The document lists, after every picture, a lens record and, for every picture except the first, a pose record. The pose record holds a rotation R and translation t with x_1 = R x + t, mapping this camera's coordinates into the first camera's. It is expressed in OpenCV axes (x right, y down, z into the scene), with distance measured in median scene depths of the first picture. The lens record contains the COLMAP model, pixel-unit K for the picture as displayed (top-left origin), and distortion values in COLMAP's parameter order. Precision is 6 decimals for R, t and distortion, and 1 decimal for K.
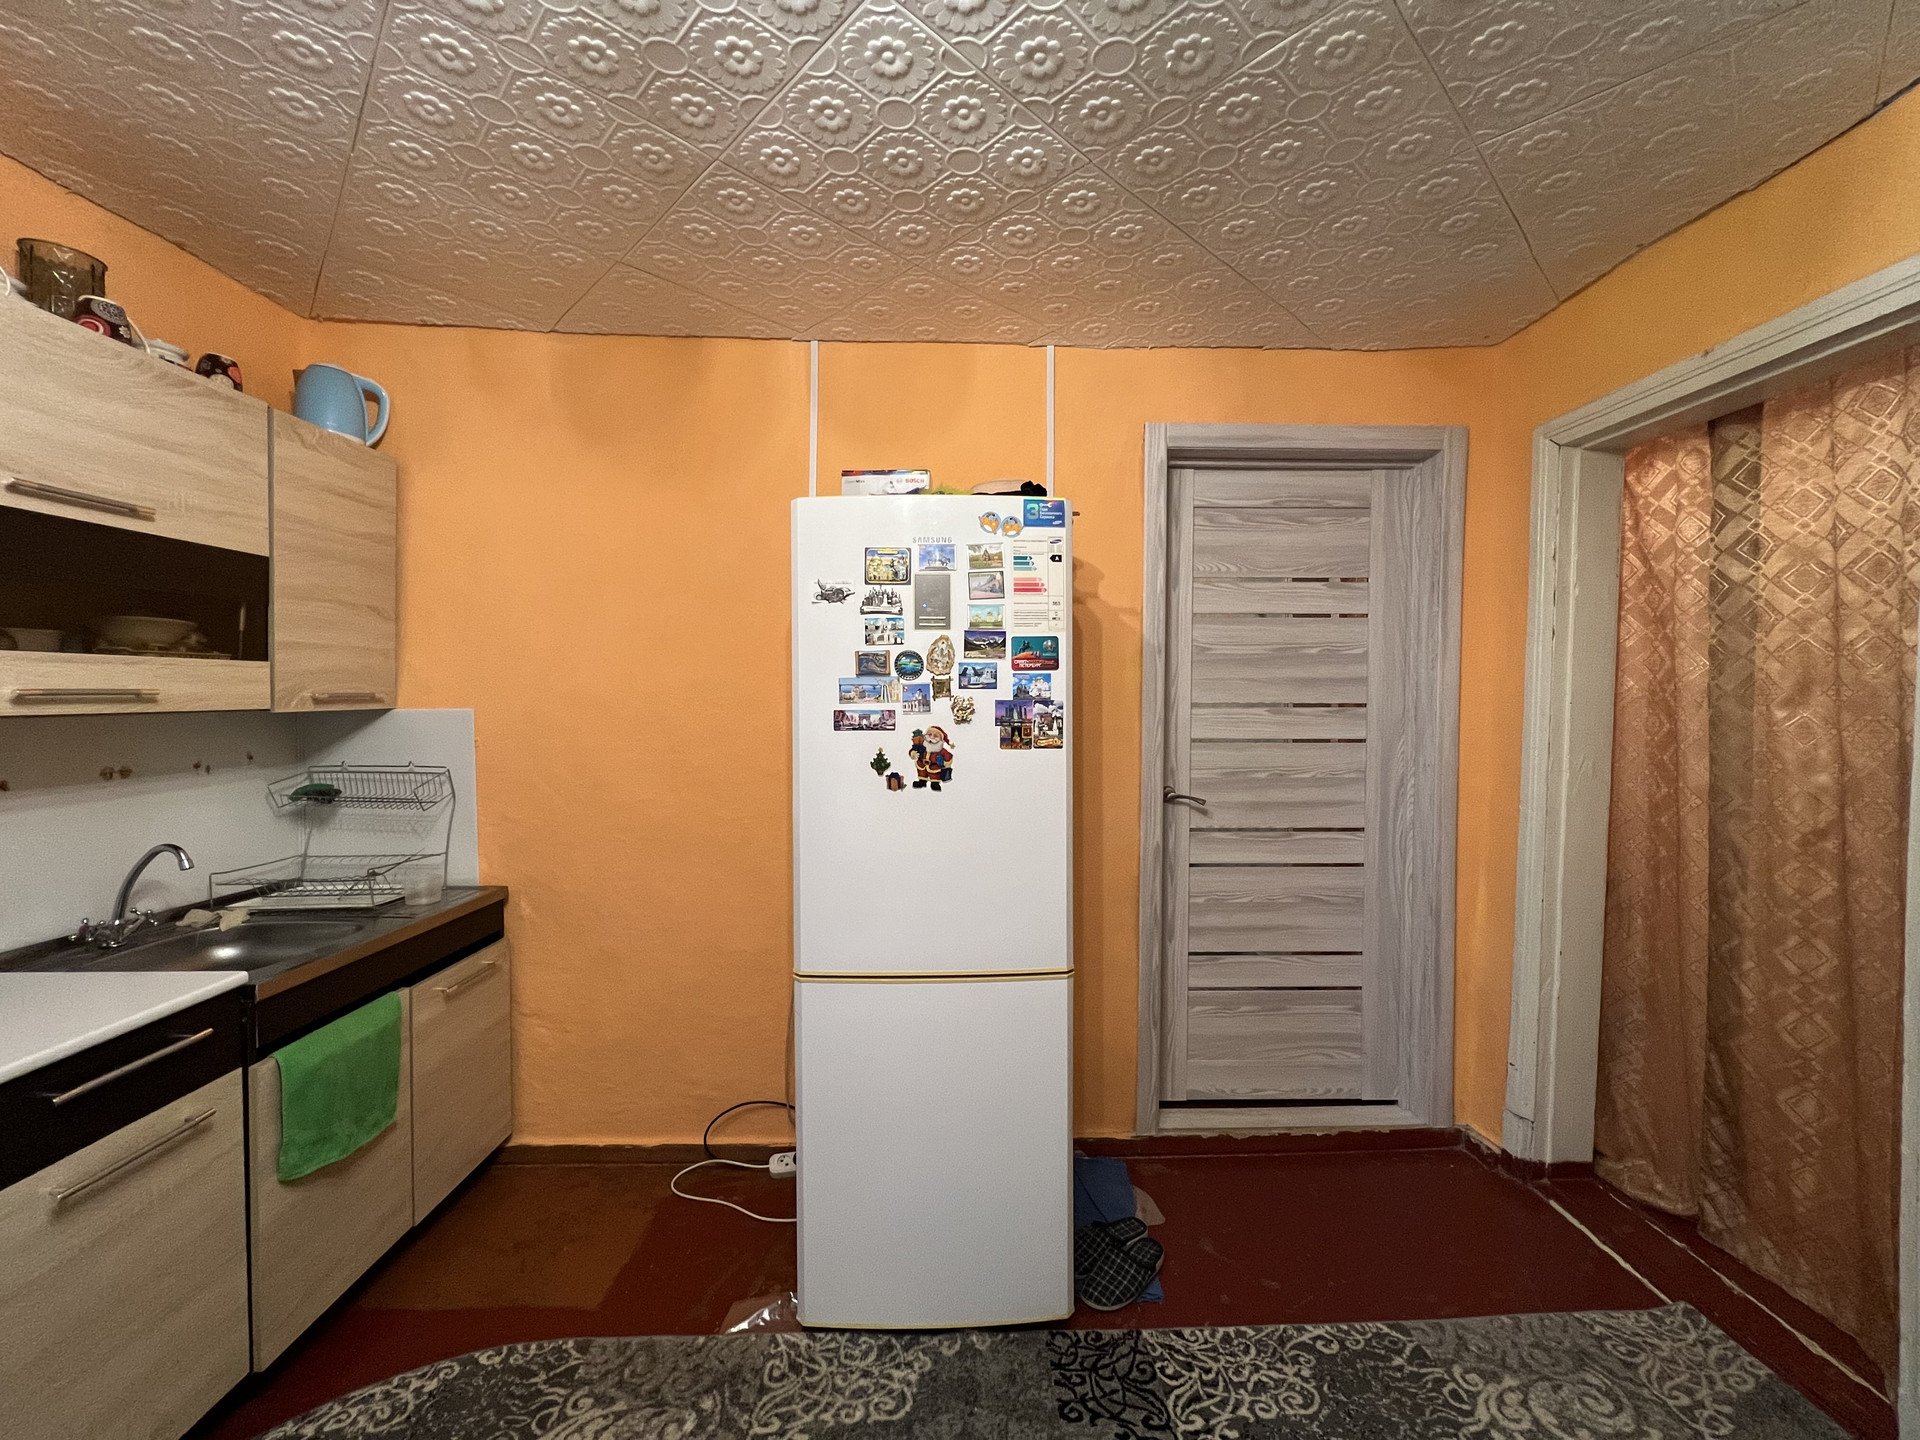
lens RADIAL K [[768.5, 0, 966.1], [0, 768.5, 720.6], [0, 0, 1]] dist [-0.002162, 0.000535]
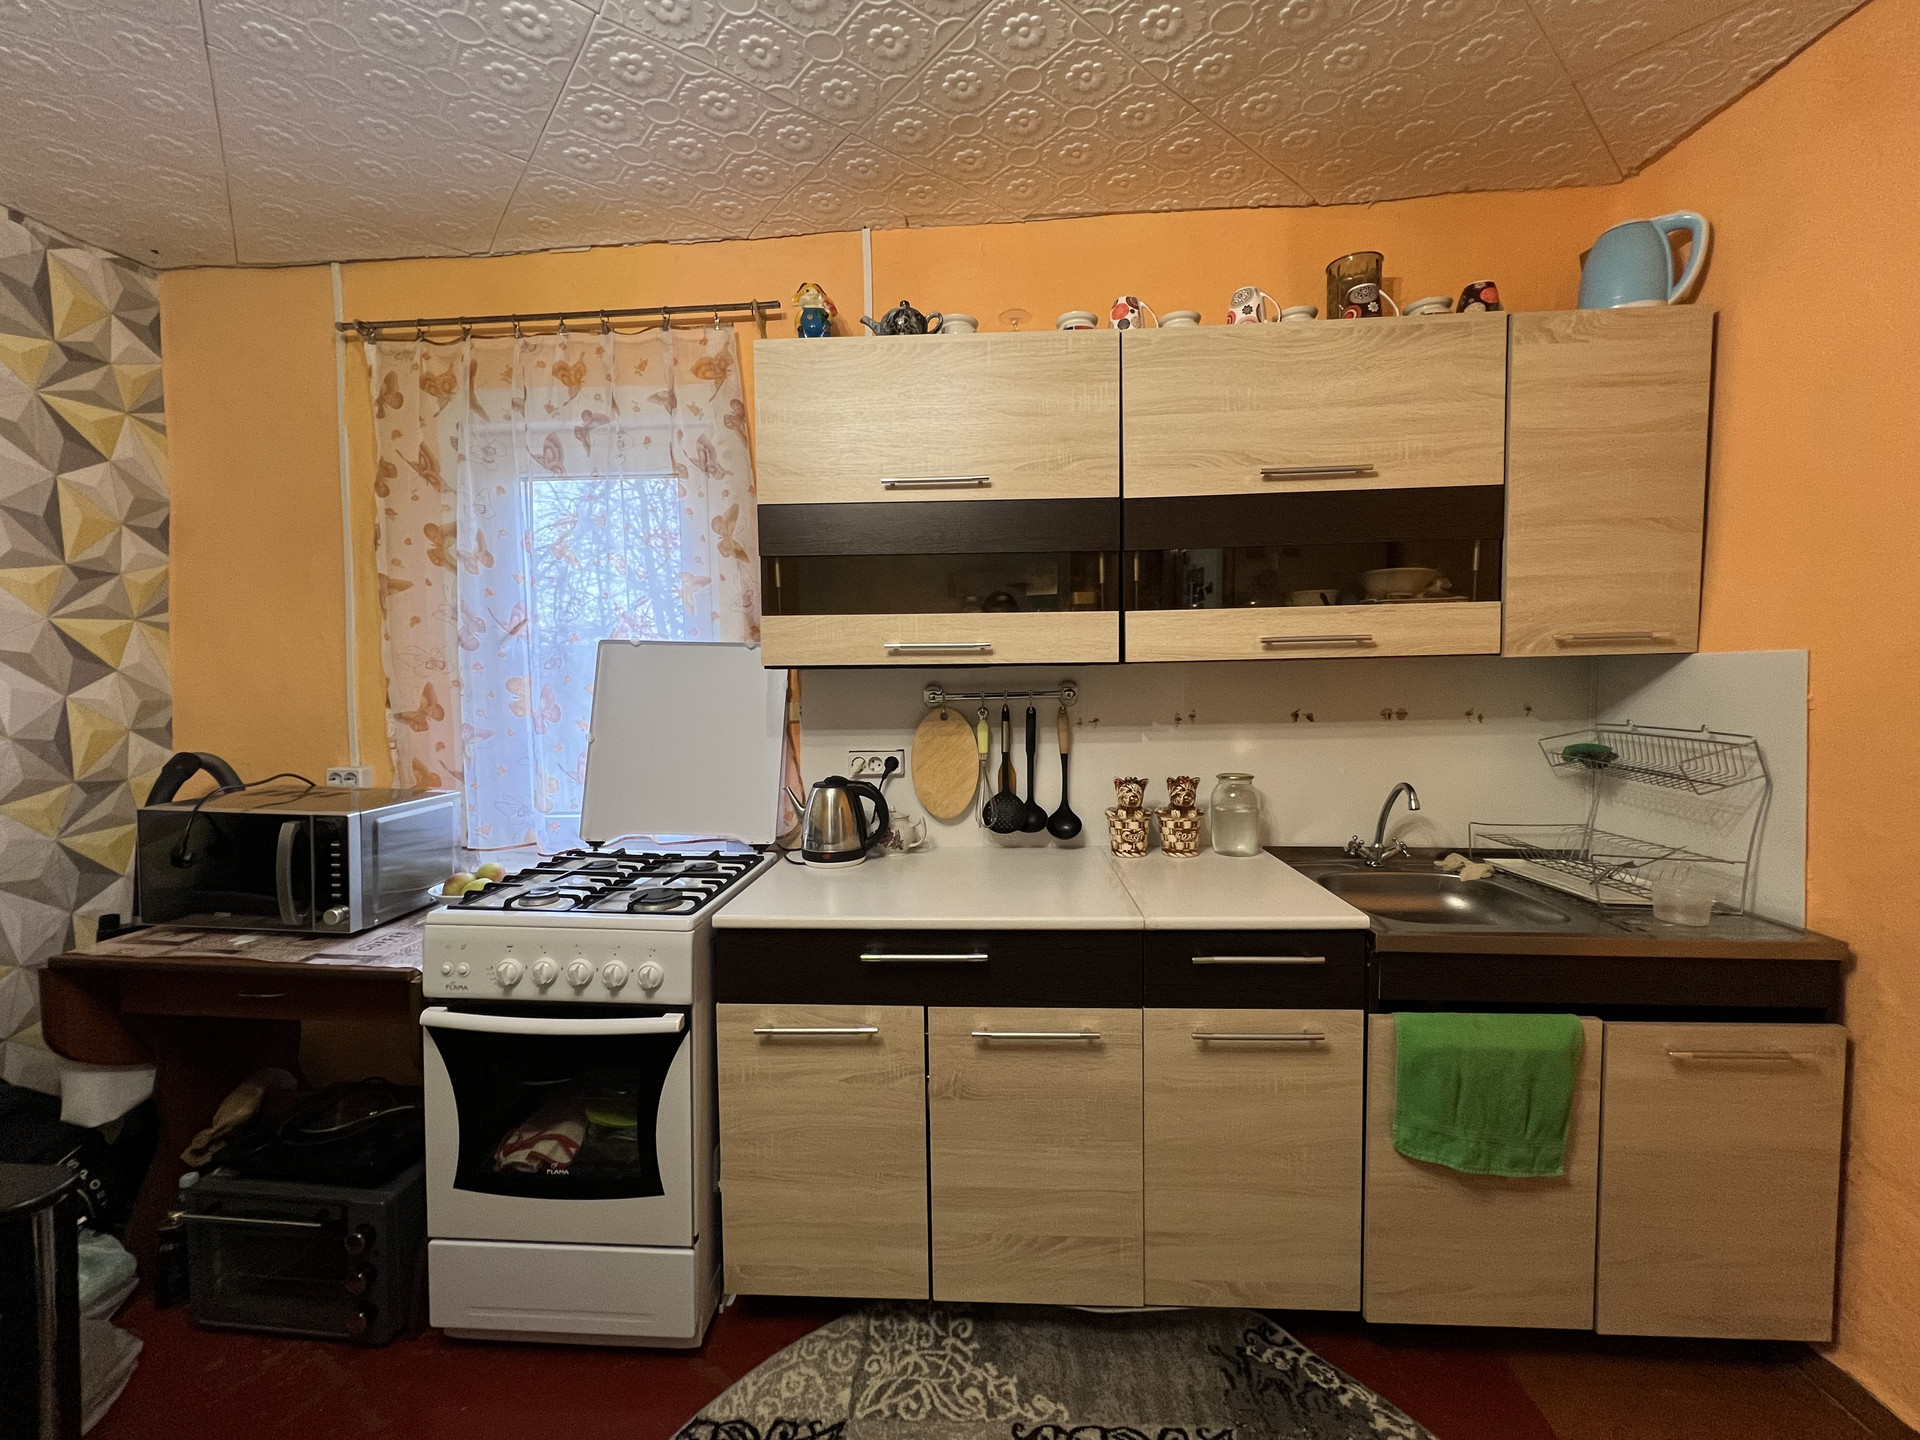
lens RADIAL K [[773.2, 0, 958.5], [0, 773.2, 716.5], [0, 0, 1]] dist [-0.001904, 0.000052]
pose [[-0.070041, 0.050242, -0.996278, 0.053884], [-0.015075, 0.998563, 0.051417, 0.021811], [0.997430, 0.018620, -0.069183, 0.416089]]
